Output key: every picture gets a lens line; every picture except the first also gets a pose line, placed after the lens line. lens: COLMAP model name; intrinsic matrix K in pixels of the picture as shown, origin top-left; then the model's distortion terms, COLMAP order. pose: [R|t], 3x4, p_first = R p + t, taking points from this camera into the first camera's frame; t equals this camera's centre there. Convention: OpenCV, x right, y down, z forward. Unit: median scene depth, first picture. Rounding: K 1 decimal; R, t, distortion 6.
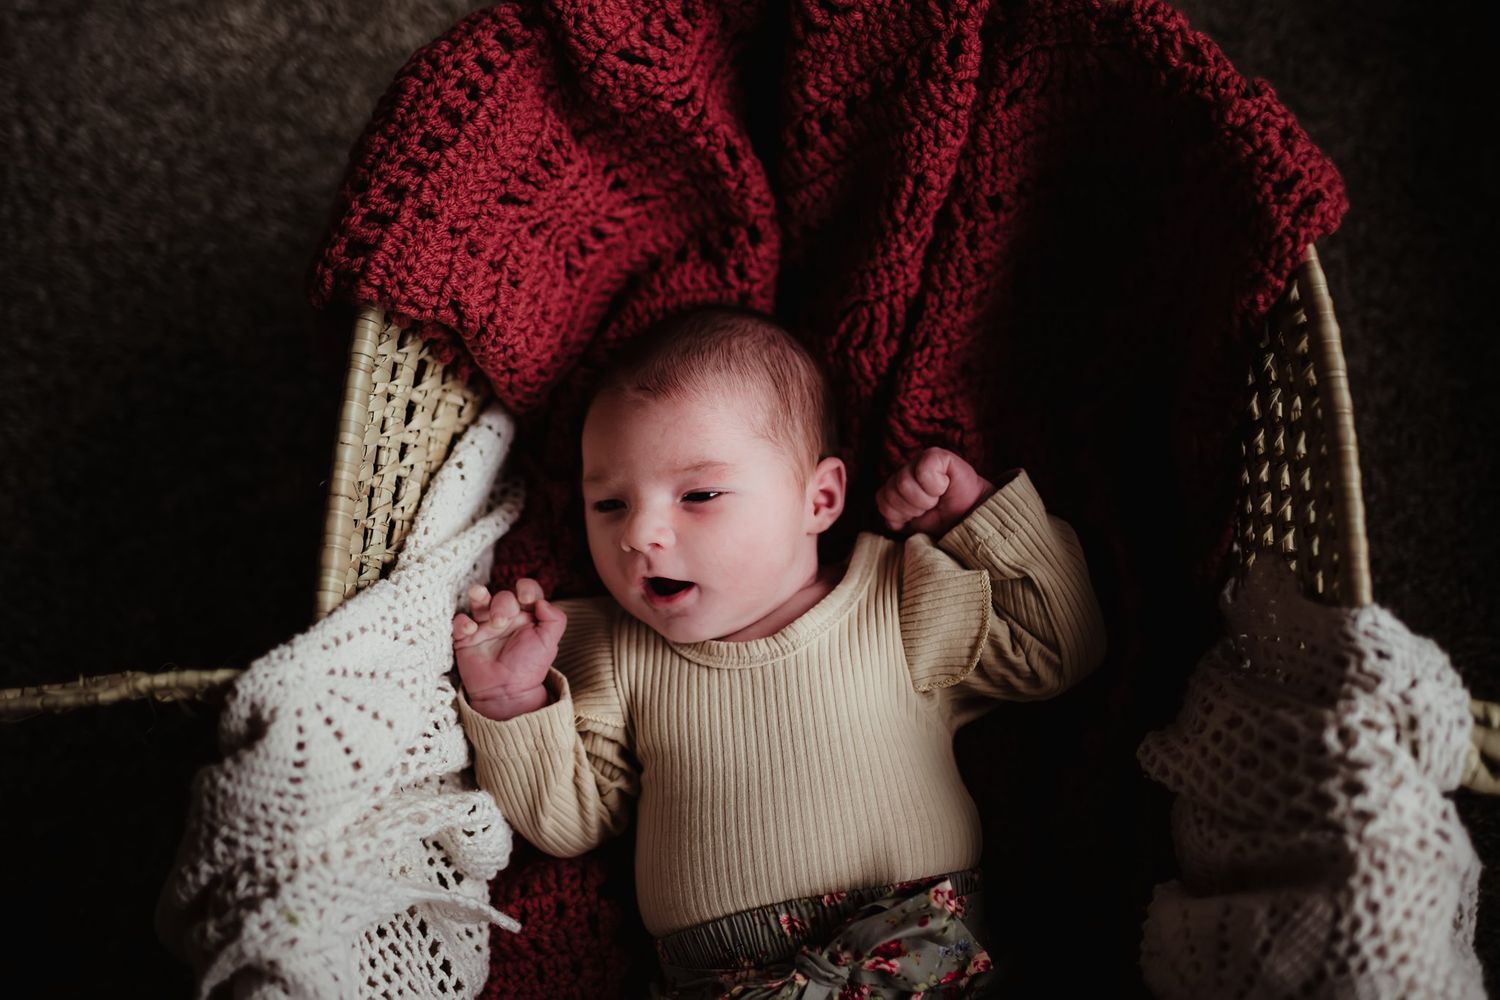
lens RADIAL K [[1552.5, 0, 754.4], [0, 1552.5, 535.0], [0, 0, 1]] dist [-0.010406, -0.014092]
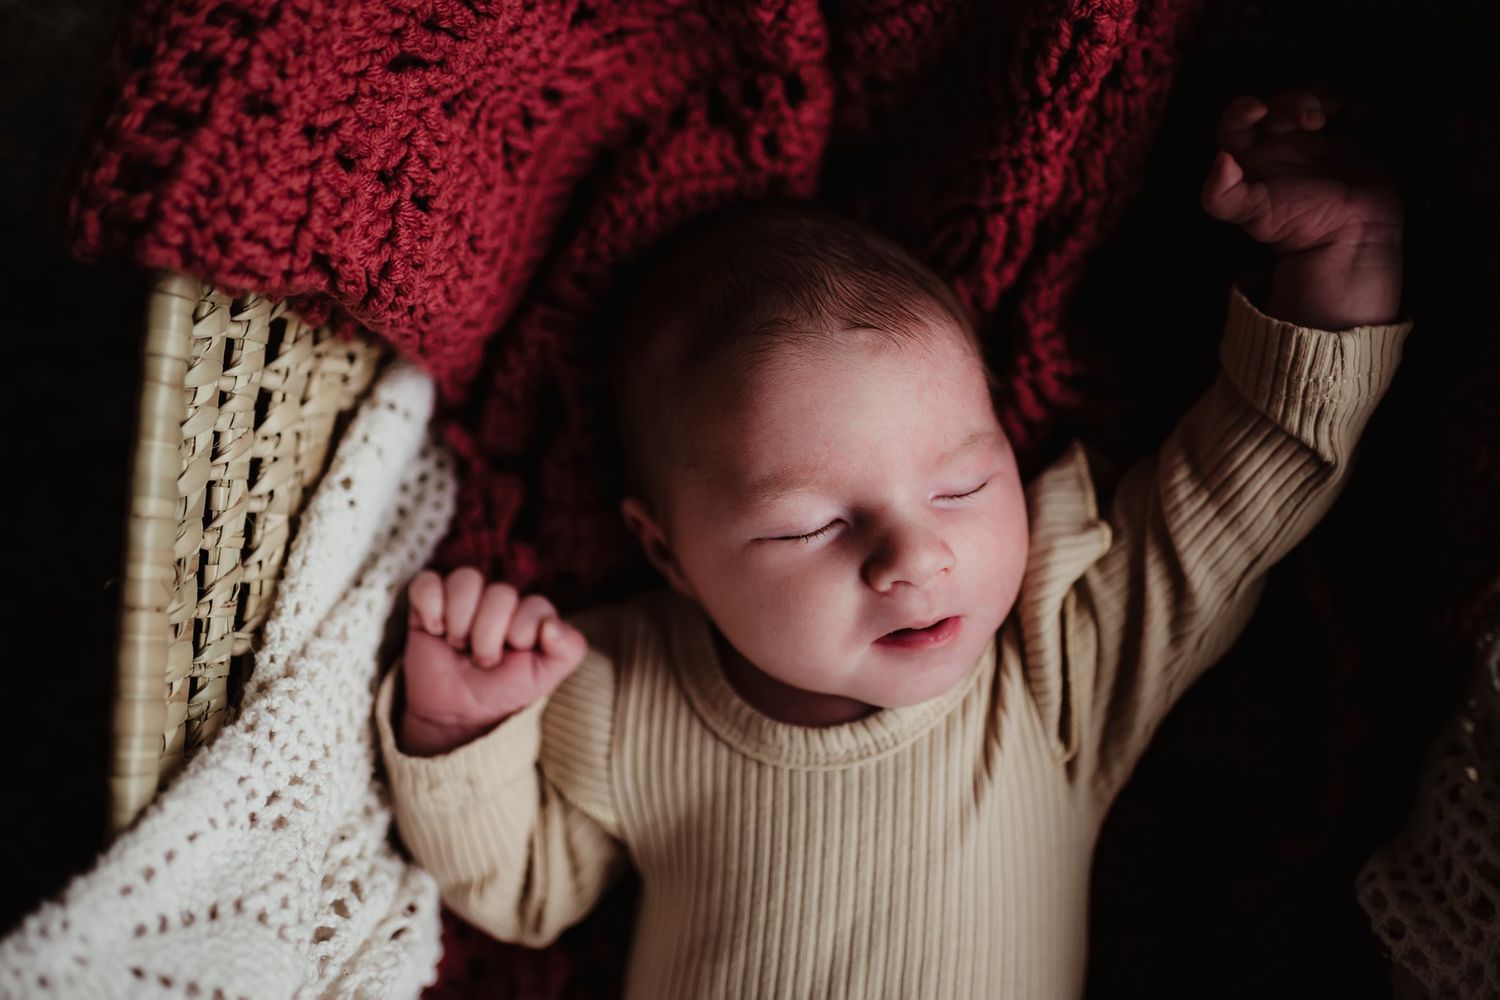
lens RADIAL K [[1451.2, 0, 750.0], [0, 1451.2, 500.0], [0, 0, 1]] dist [0.008458, -0.013084]
pose [[0.998471, -0.006597, 0.054878, -0.060852], [-0.004996, 0.978015, 0.208476, -0.174318], [-0.055047, -0.208431, 0.976487, 0.429577]]
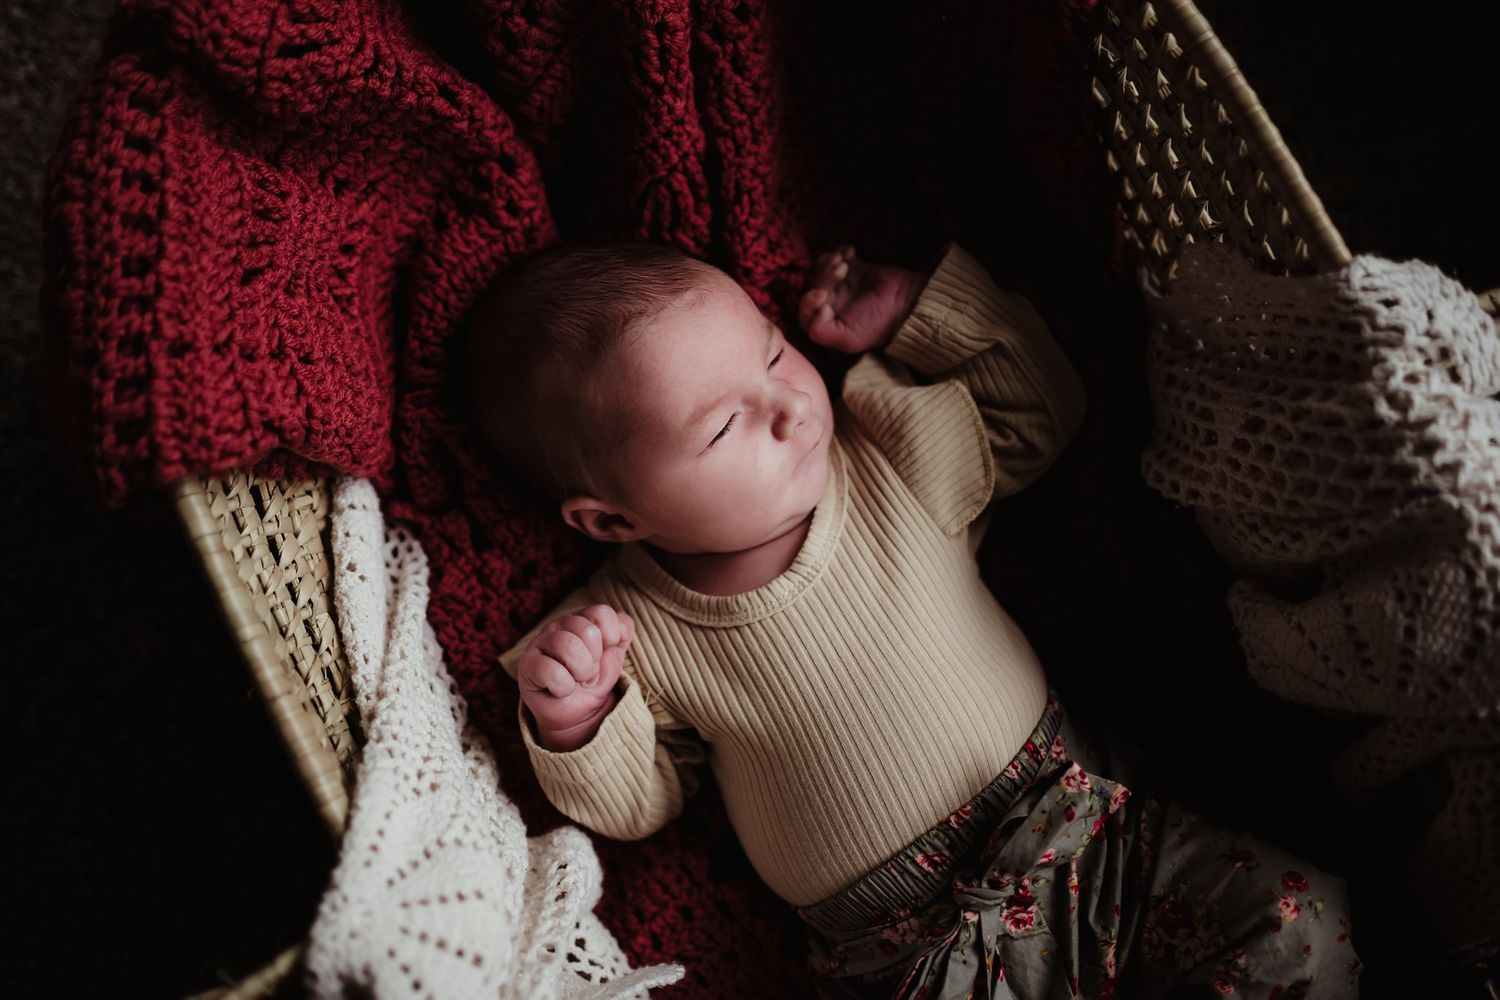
lens RADIAL K [[1430.5, 0, 748.7], [0, 1430.5, 510.9], [0, 0, 1]] dist [-0.009677, 0.004304]
pose [[0.862930, -0.491510, 0.117344, -0.082173], [0.458840, 0.859417, 0.225539, -0.162754], [-0.211702, -0.140782, 0.967141, 0.193451]]
